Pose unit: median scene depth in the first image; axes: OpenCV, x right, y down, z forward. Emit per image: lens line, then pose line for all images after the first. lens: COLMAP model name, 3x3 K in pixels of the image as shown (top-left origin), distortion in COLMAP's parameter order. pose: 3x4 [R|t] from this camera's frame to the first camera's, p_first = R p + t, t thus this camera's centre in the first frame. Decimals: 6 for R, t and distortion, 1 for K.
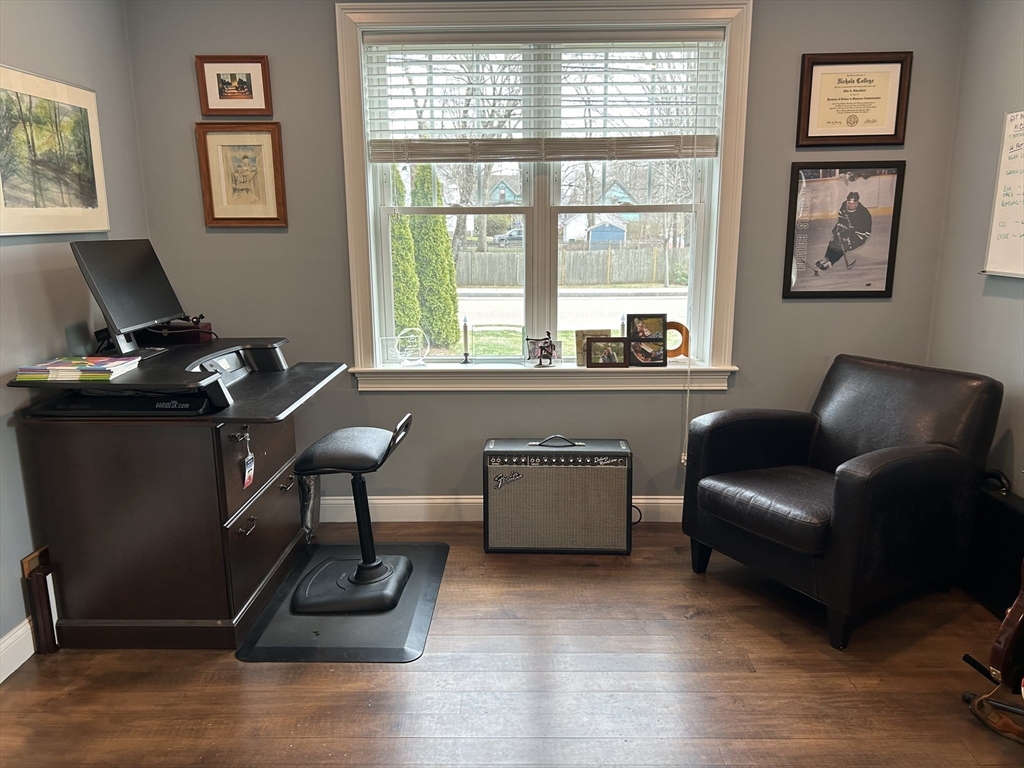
lens RADIAL K [[766.0, 0, 512.1], [0, 766.0, 387.1], [0, 0, 1]] dist [0.011982, -0.014815]
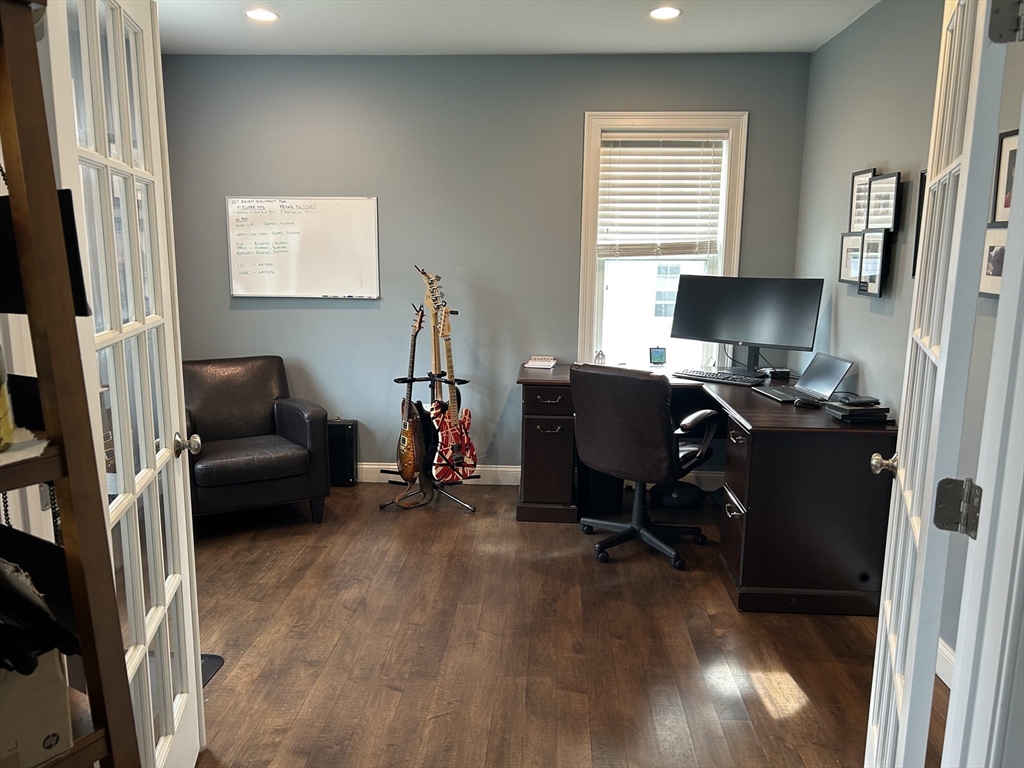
lens RADIAL K [[766.0, 0, 510.7], [0, 766.0, 386.2], [0, 0, 1]] dist [0.011982, -0.014815]
pose [[0.036562, -0.155651, 0.987135, -1.079362], [0.207384, 0.967473, 0.144870, -0.089469], [-0.977576, 0.199419, 0.067653, 0.419991]]
